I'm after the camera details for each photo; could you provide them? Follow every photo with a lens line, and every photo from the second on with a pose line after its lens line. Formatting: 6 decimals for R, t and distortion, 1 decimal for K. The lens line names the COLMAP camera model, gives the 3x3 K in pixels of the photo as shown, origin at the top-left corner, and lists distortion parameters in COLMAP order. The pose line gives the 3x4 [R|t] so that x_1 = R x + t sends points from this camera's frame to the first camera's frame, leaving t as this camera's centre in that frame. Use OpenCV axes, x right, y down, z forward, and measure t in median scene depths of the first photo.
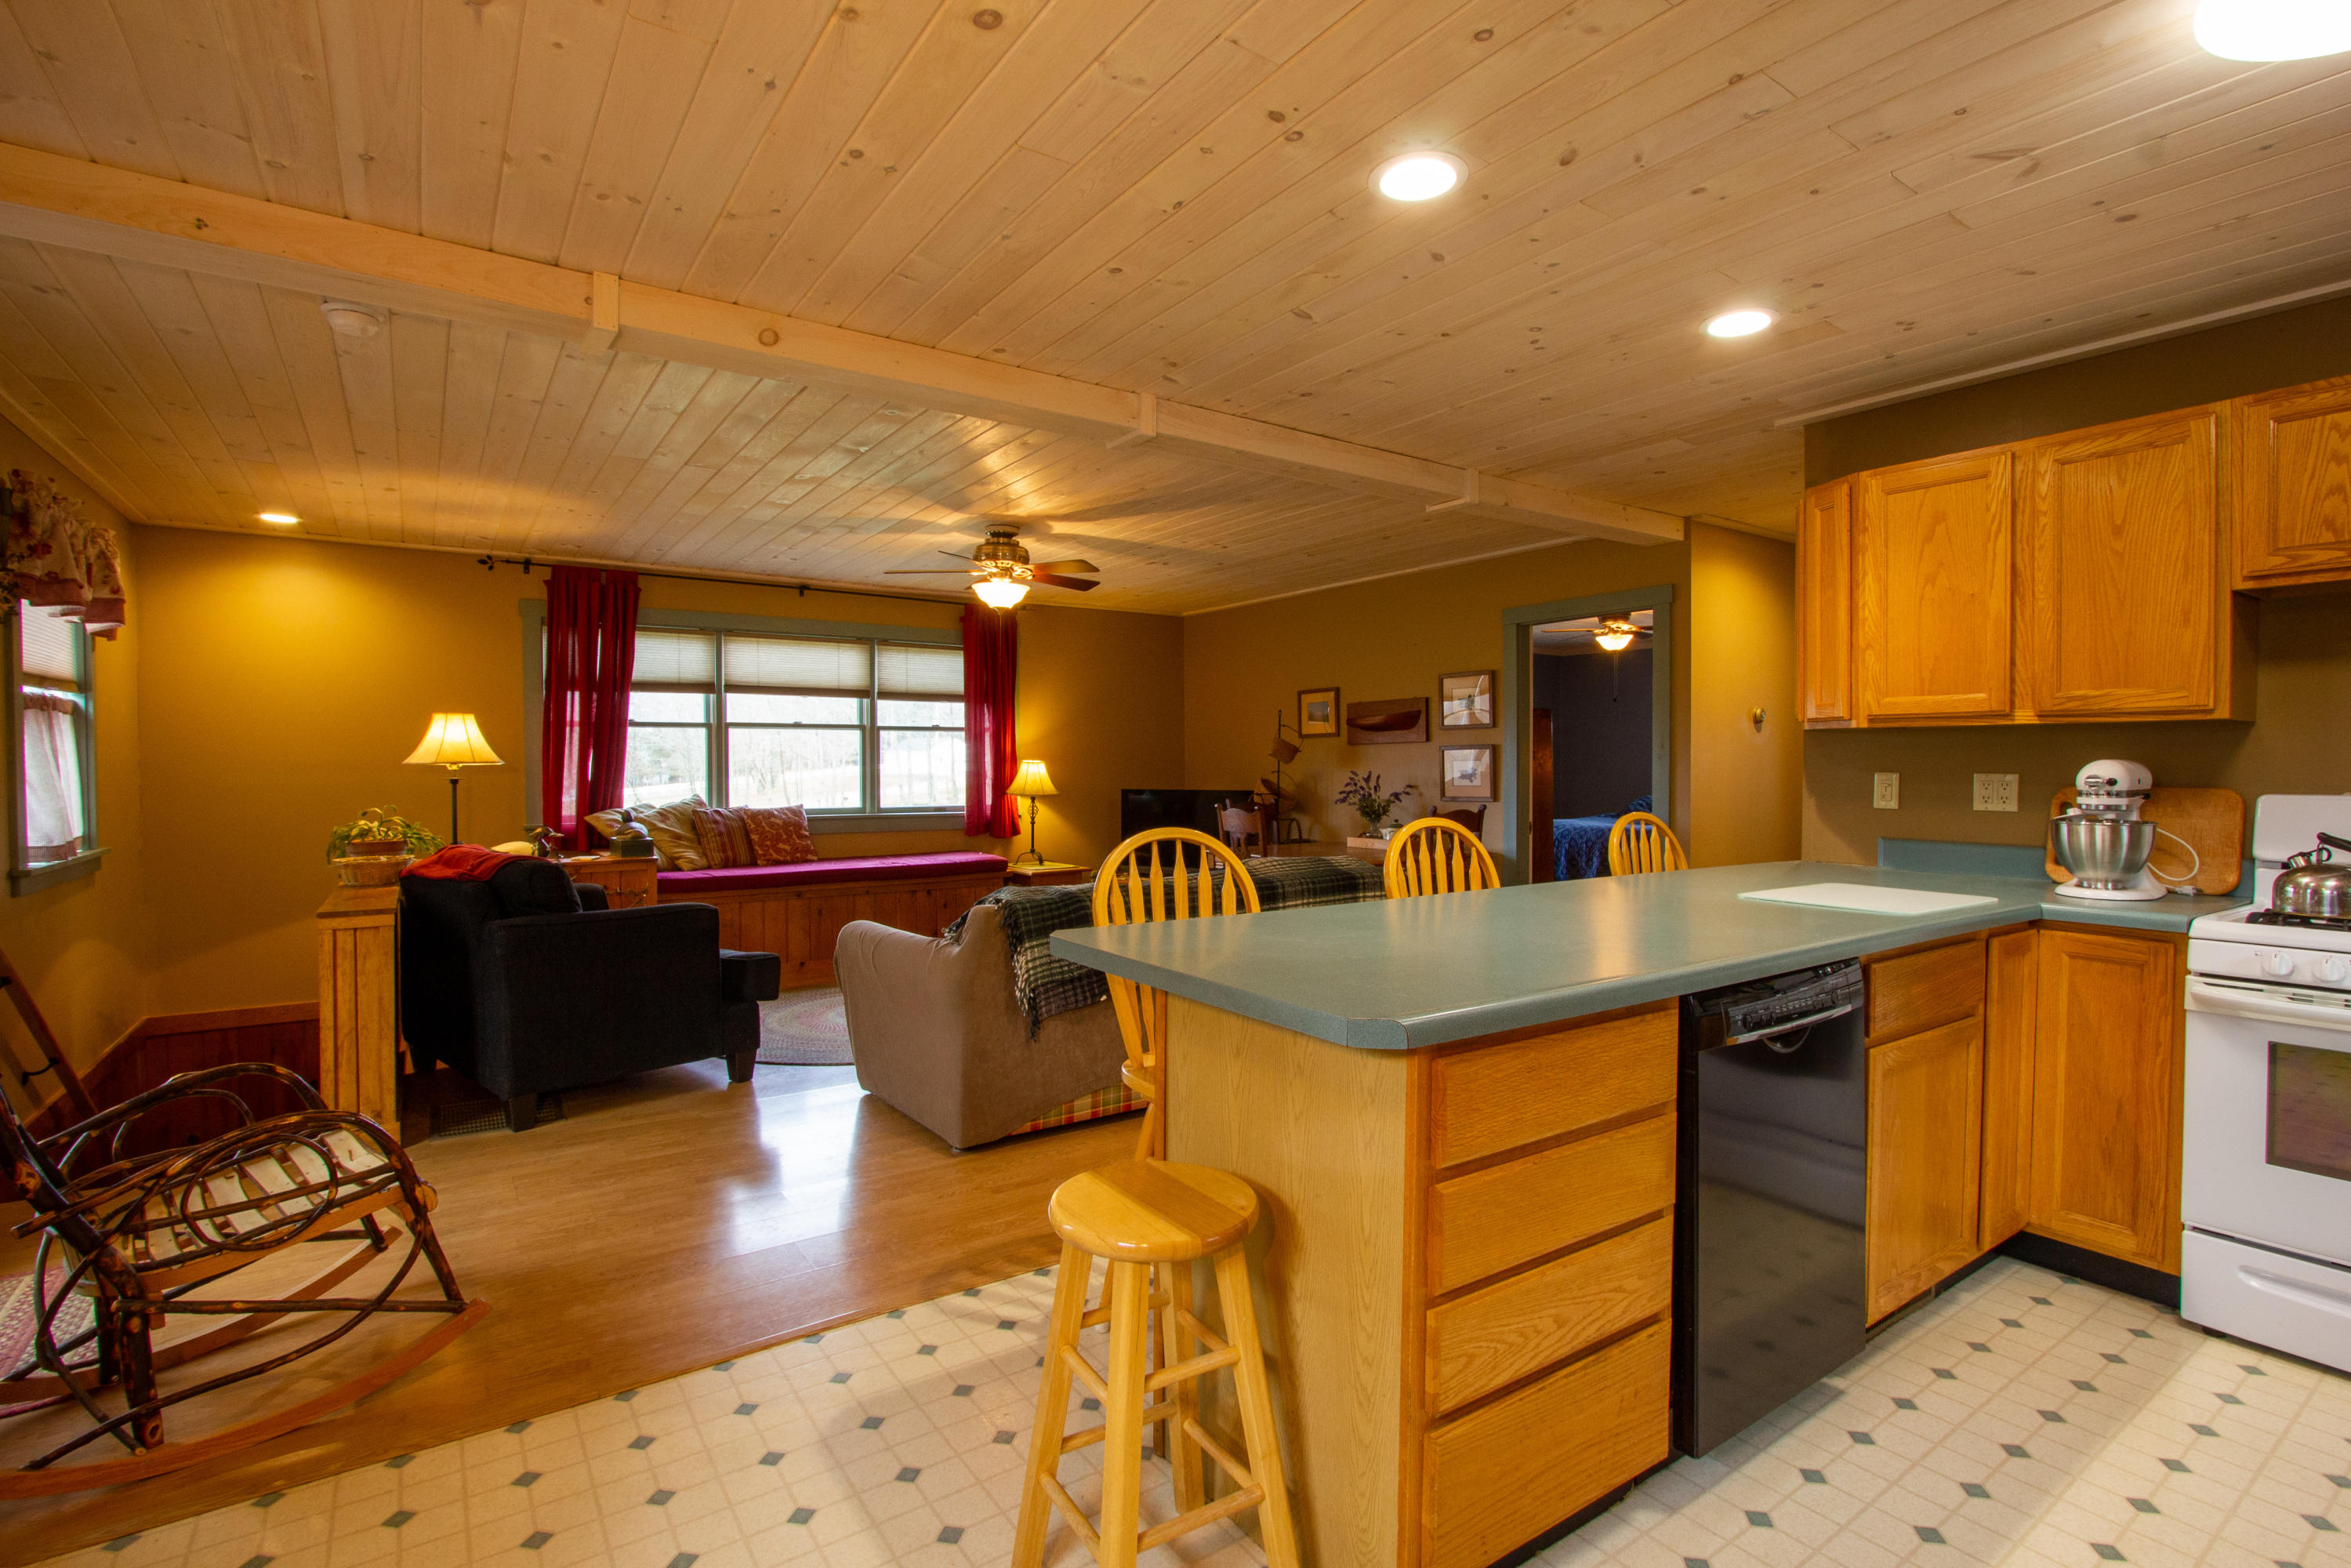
lens RADIAL K [[1102.6, 0, 1175.5], [0, 1102.6, 784.0], [0, 0, 1]] dist [0.001188, 0.000112]
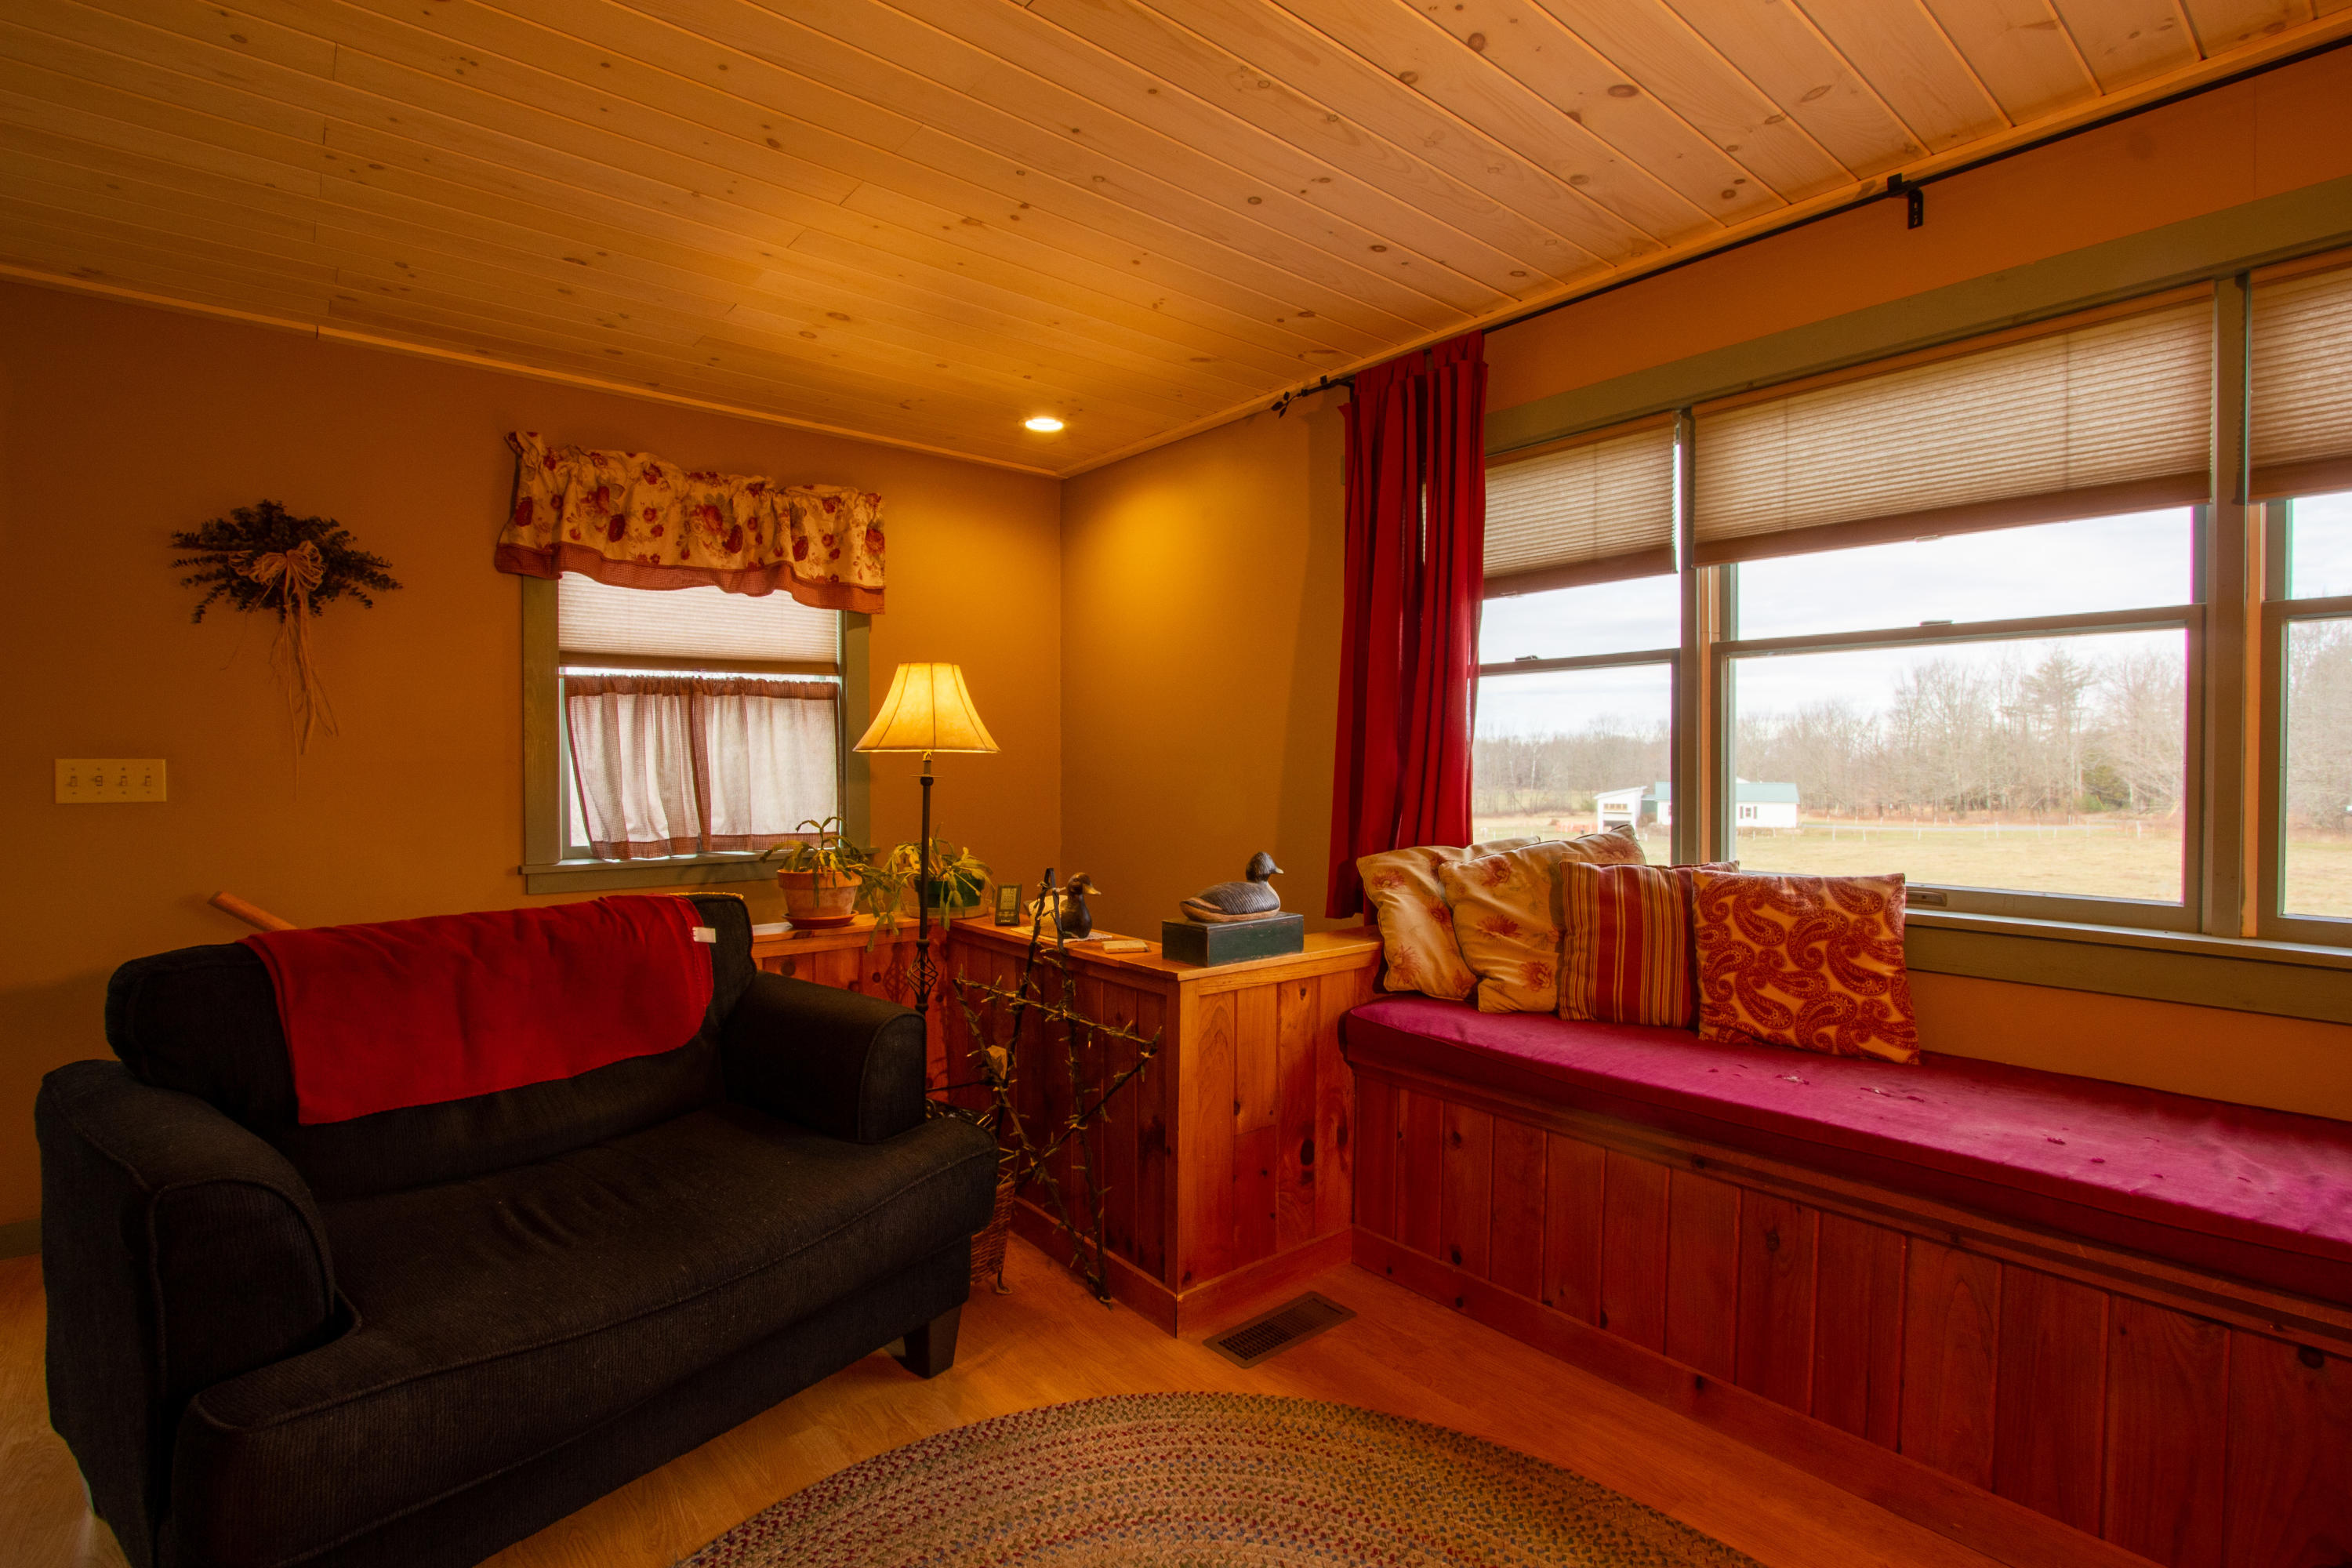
lens RADIAL K [[1103.1, 0, 1176.0], [0, 1103.1, 784.0], [0, 0, 1]] dist [0.001188, 0.000112]
pose [[0.104483, 0.022309, -0.994276, -0.041089], [-0.012538, 0.999698, 0.021113, -0.012674], [0.994448, 0.010260, 0.104731, 0.773408]]
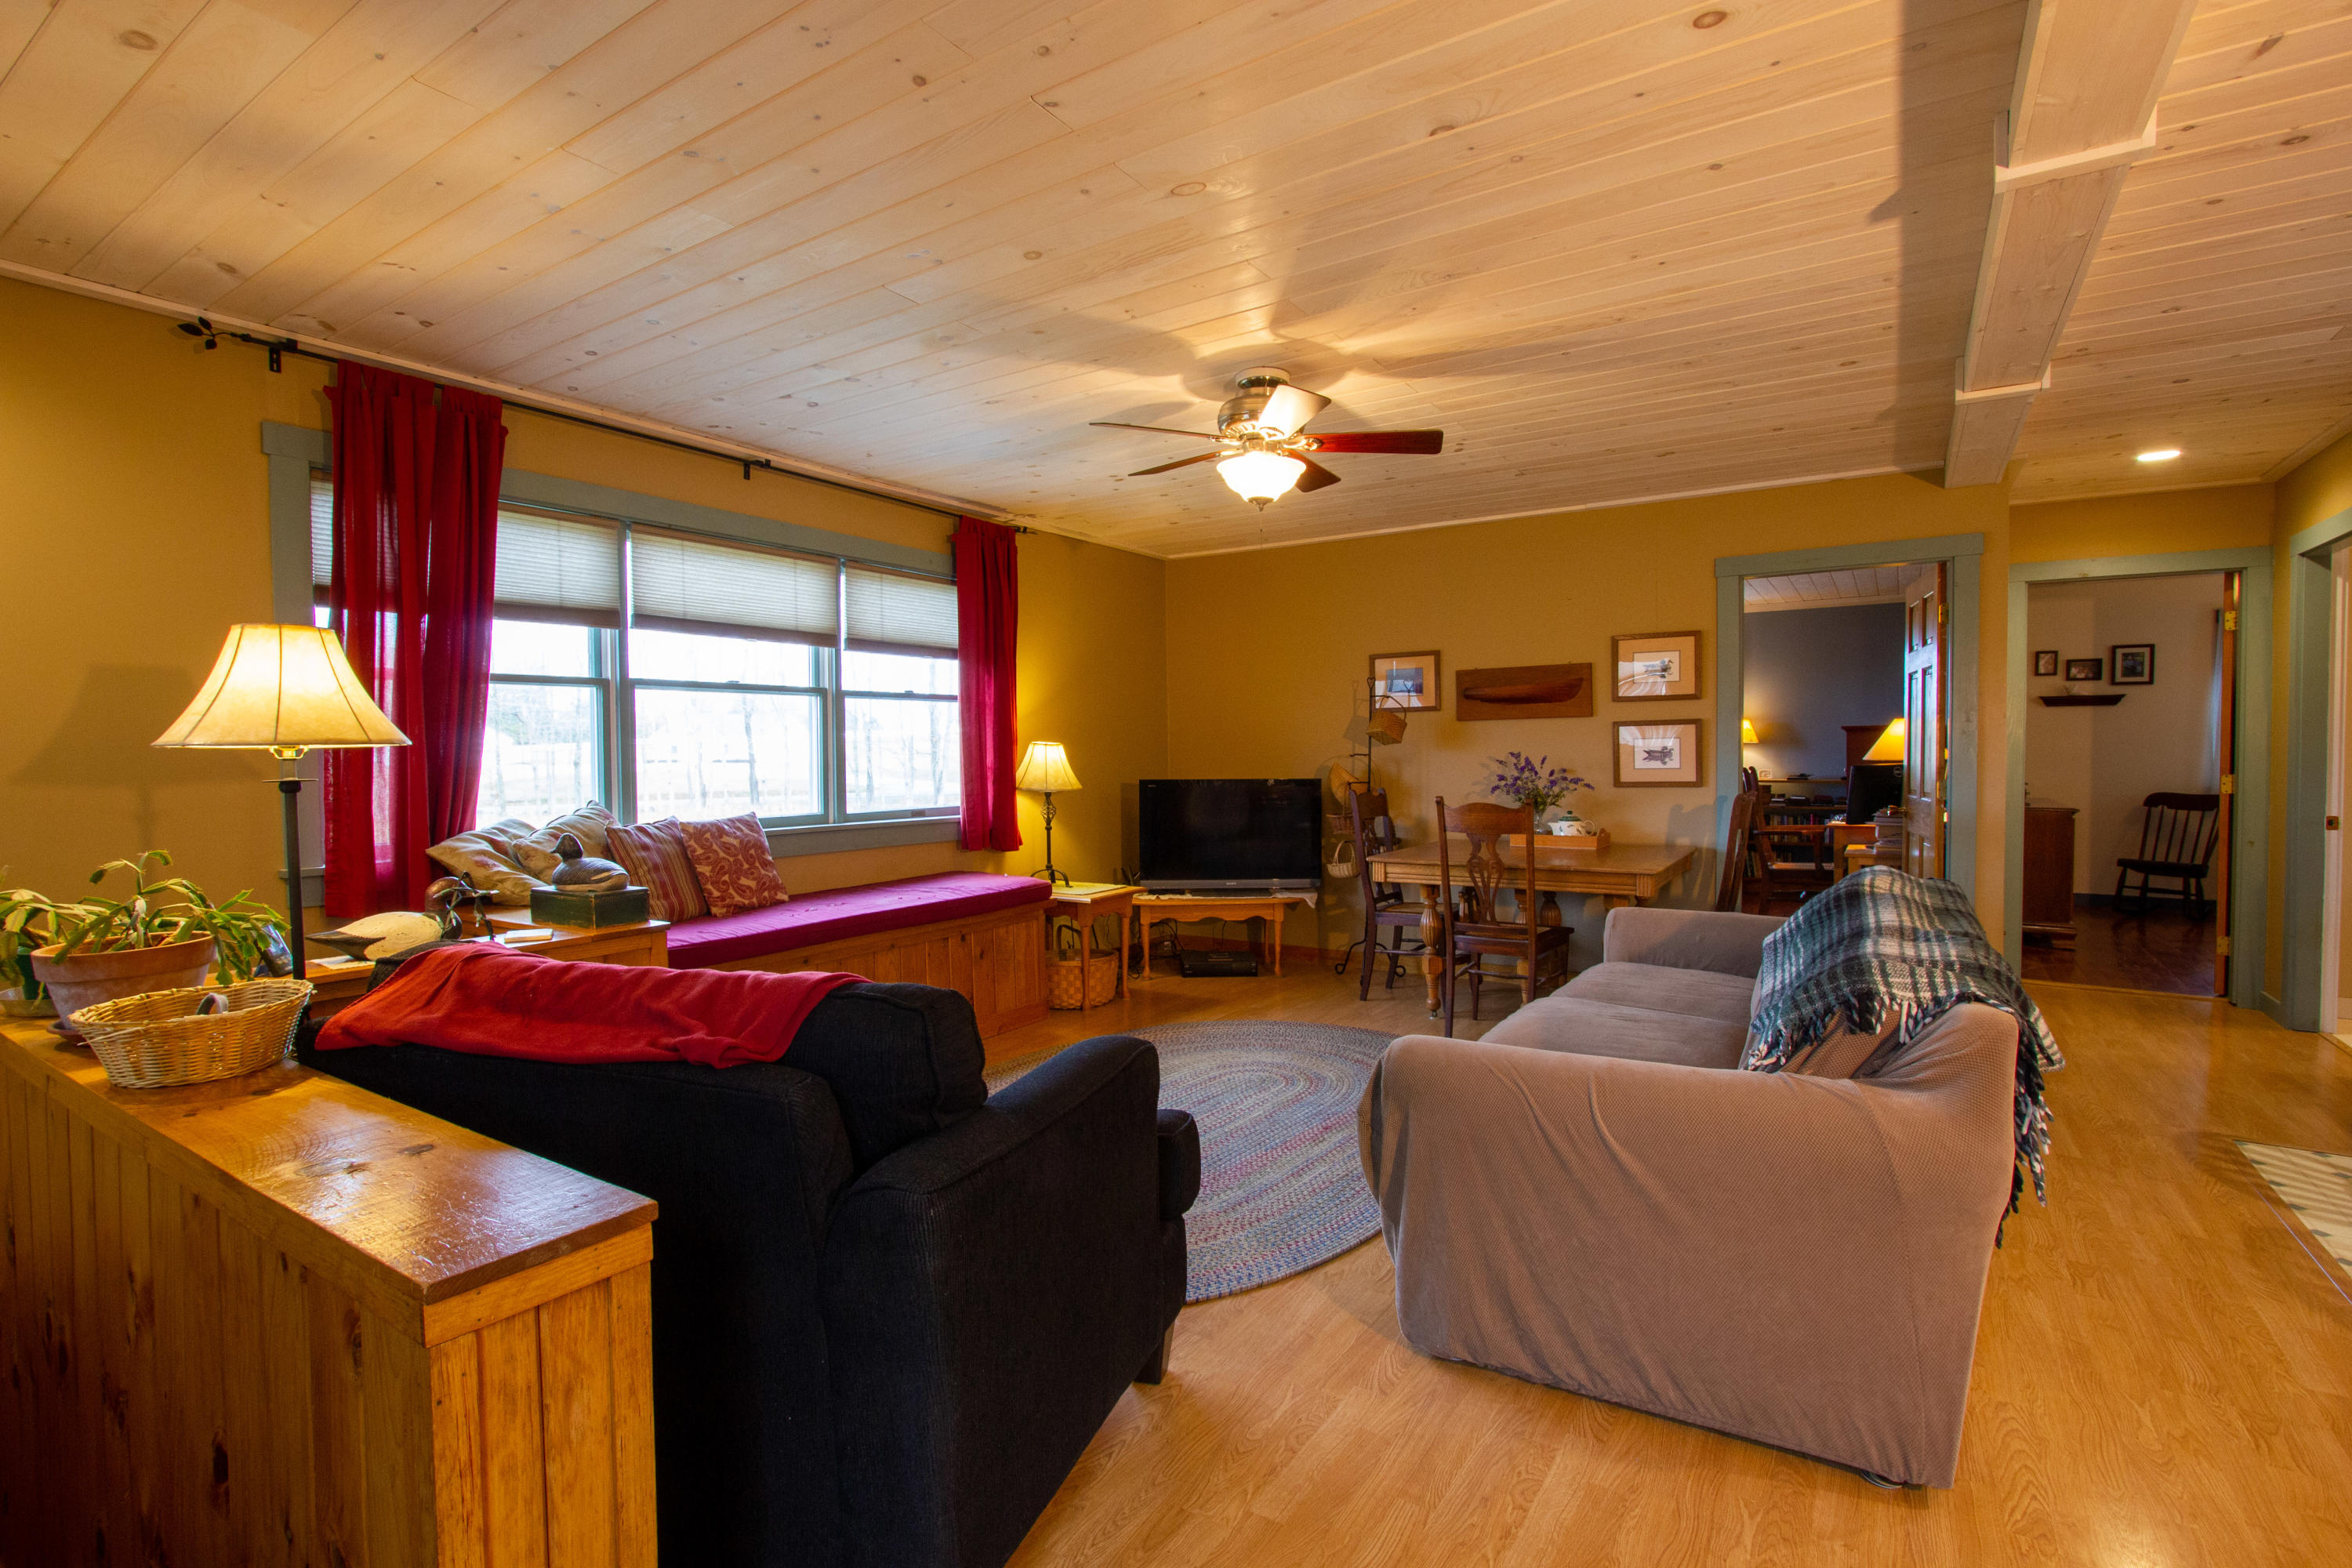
lens RADIAL K [[1087.3, 0, 1176.0], [0, 1087.3, 784.0], [0, 0, 1]] dist [-0.001677, -0.000622]
pose [[0.927732, -0.017412, 0.372840, -0.354837], [0.012751, 0.999807, 0.014962, -0.003958], [-0.373028, -0.009127, 0.927775, 0.345214]]
